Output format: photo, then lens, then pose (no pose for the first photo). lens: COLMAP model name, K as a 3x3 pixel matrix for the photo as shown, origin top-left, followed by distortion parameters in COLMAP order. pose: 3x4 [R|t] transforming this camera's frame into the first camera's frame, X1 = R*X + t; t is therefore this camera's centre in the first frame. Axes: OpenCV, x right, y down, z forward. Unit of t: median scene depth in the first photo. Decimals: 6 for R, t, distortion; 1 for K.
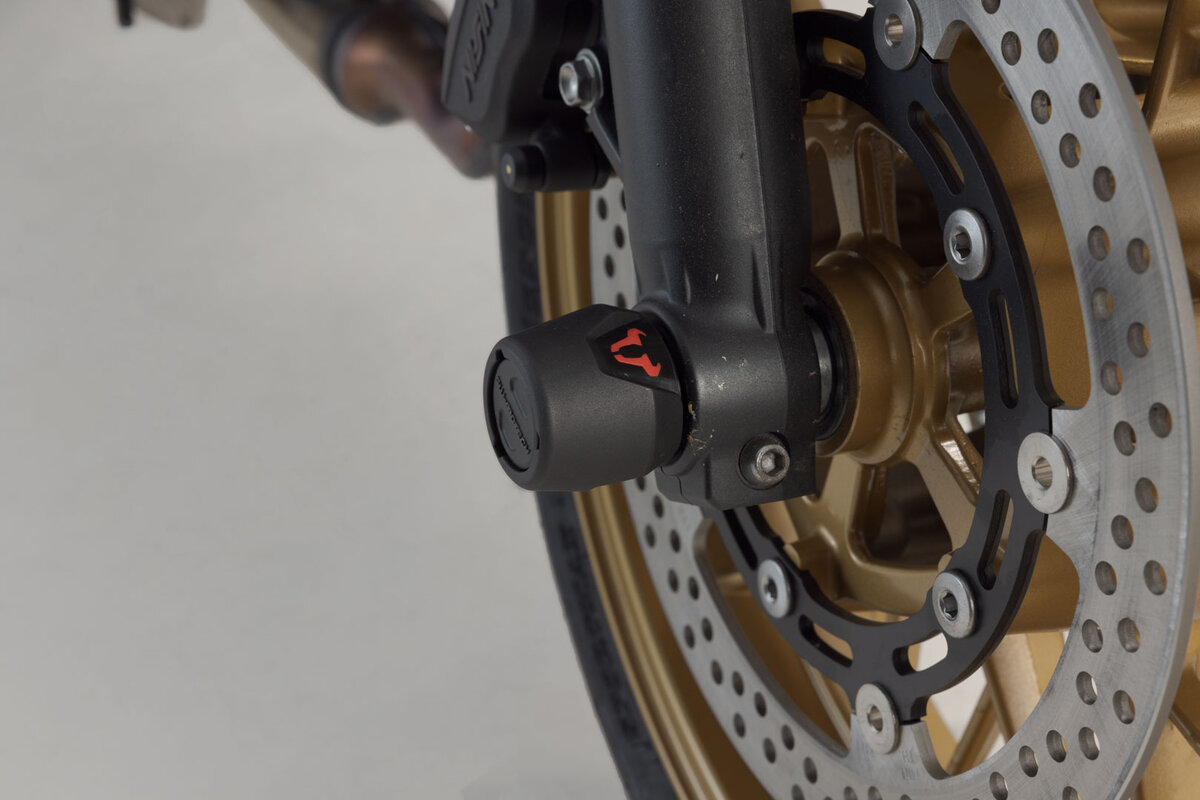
lens RADIAL K [[2254.3, 0, 600.0], [0, 2254.3, 400.0], [0, 0, 1]] dist [-0.003168, 0.030370]
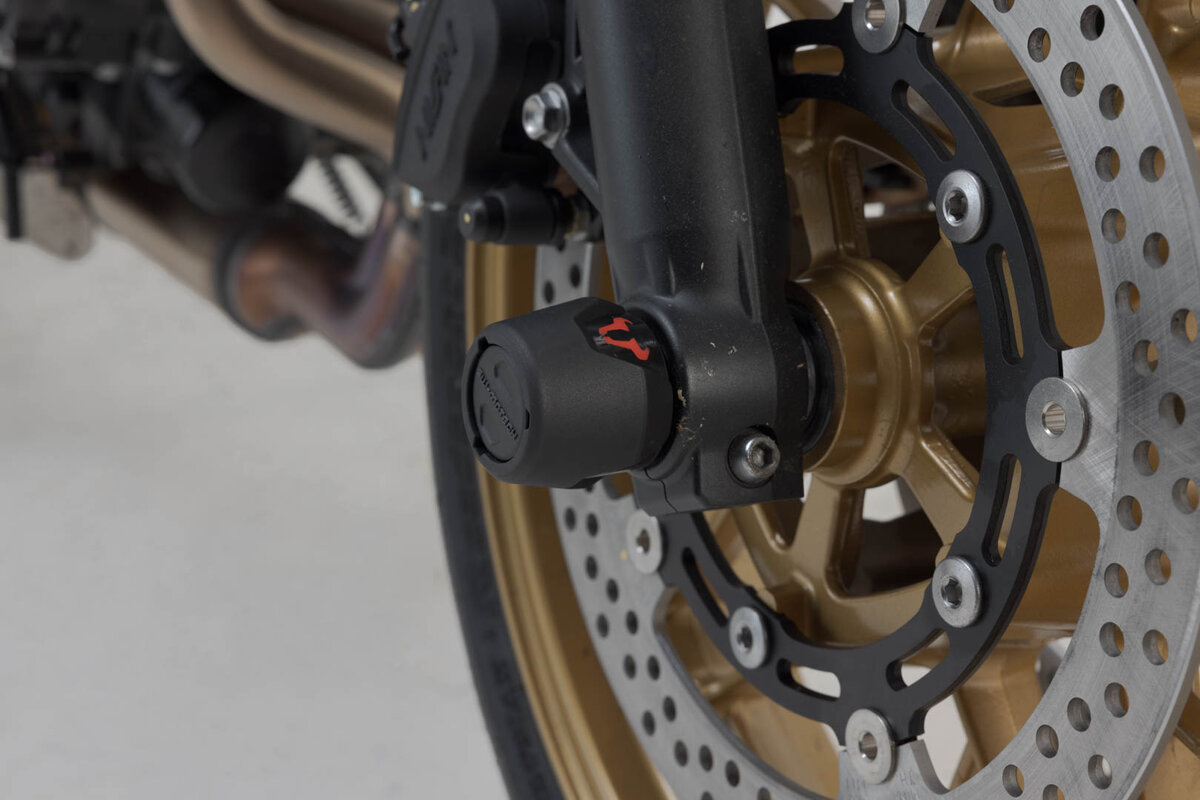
lens RADIAL K [[2254.3, 0, 600.0], [0, 2254.3, 400.0], [0, 0, 1]] dist [-0.003168, 0.030370]
pose [[0.996607, -0.005178, 0.082146, -0.073484], [0.020248, 0.982775, -0.183696, 0.182190], [-0.079780, 0.184736, 0.979545, 0.050456]]
